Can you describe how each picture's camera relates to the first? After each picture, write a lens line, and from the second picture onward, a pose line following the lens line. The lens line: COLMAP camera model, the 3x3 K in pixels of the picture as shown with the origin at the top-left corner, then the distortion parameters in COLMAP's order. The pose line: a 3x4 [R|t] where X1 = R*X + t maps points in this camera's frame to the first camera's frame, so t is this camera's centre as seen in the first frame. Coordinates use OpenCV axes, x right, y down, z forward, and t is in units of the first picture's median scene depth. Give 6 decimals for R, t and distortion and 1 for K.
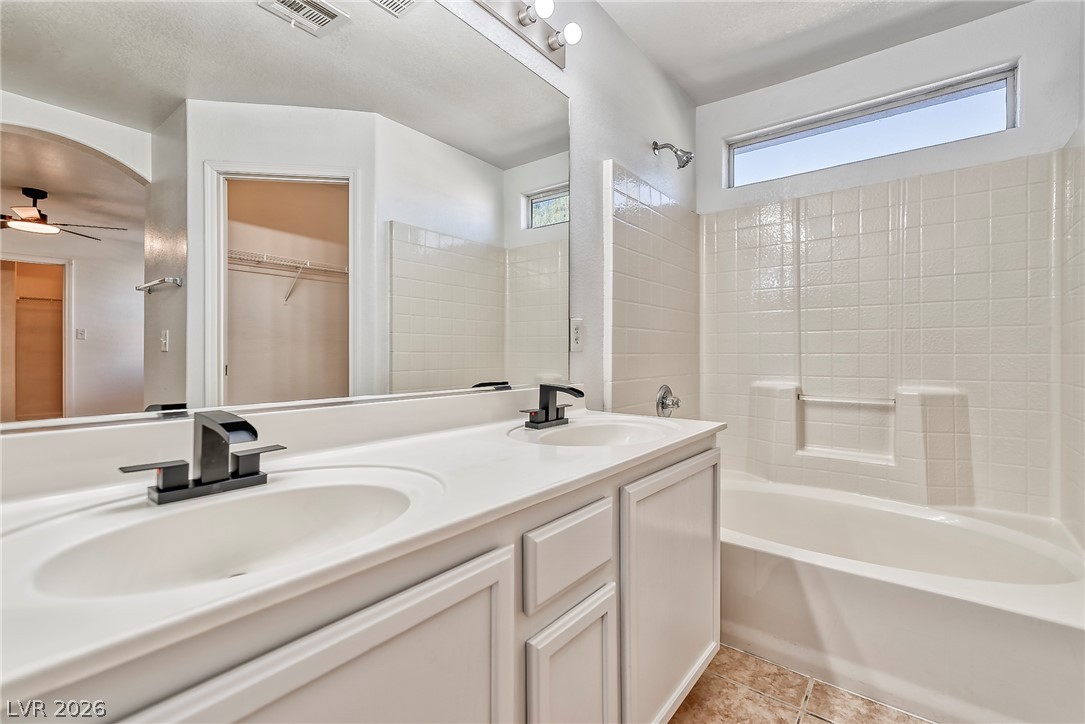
lens RADIAL K [[477.0, 0, 556.9], [0, 477.0, 352.5], [0, 0, 1]] dist [0.002129, 0.000881]
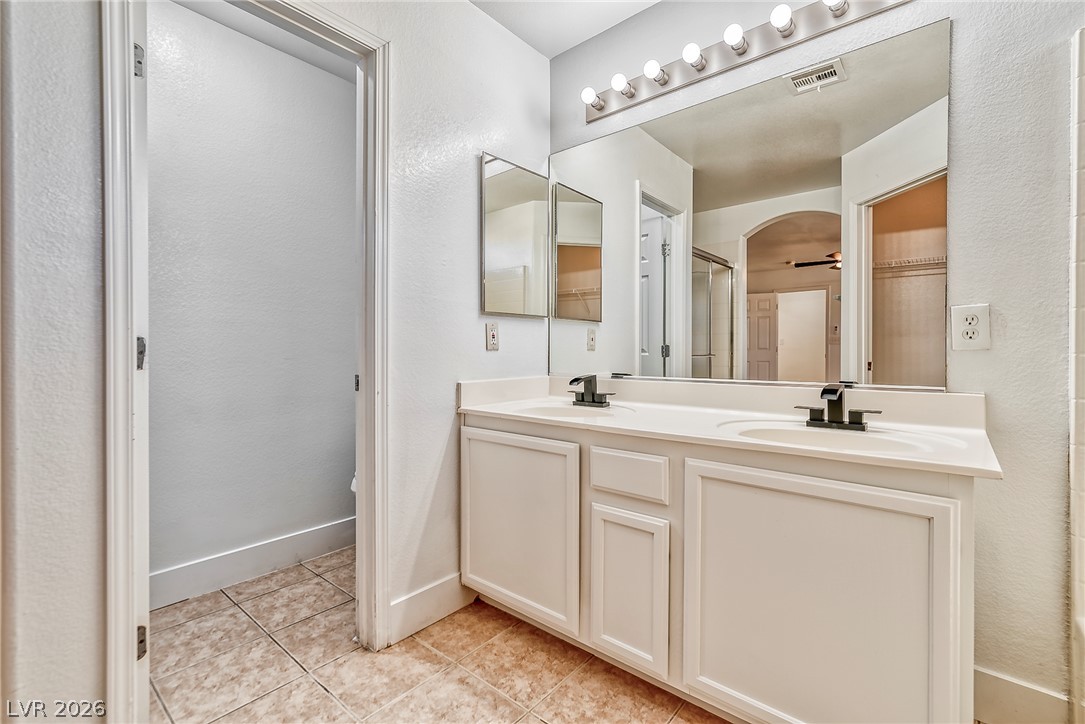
lens RADIAL K [[477.0, 0, 566.0], [0, 477.0, 354.2], [0, 0, 1]] dist [0.002129, 0.000881]
pose [[-0.018382, 0.005973, -0.999813, 0.728018], [0.002358, 0.999980, 0.005930, -0.001145], [0.999828, -0.002249, -0.018396, 0.364087]]
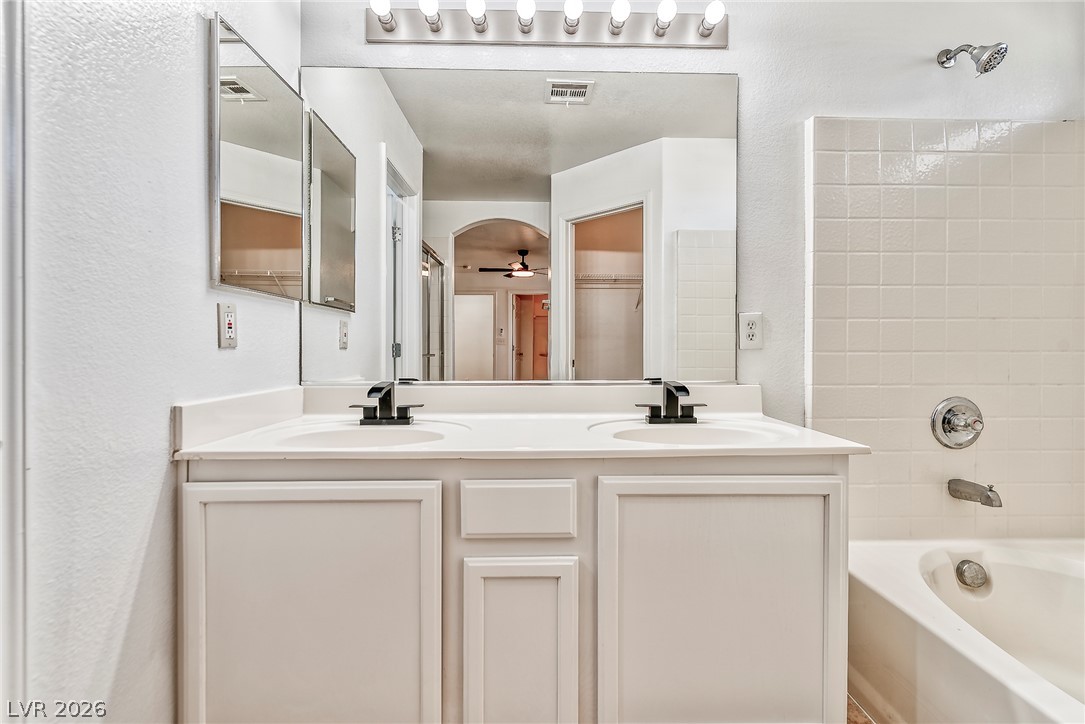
lens RADIAL K [[477.0, 0, 557.3], [0, 477.0, 353.1], [0, 0, 1]] dist [0.002129, 0.000881]
pose [[0.635101, 0.002386, -0.772425, 0.469238], [0.001926, 0.999987, 0.004673, 0.000333], [0.772427, -0.004456, 0.635088, 0.132048]]
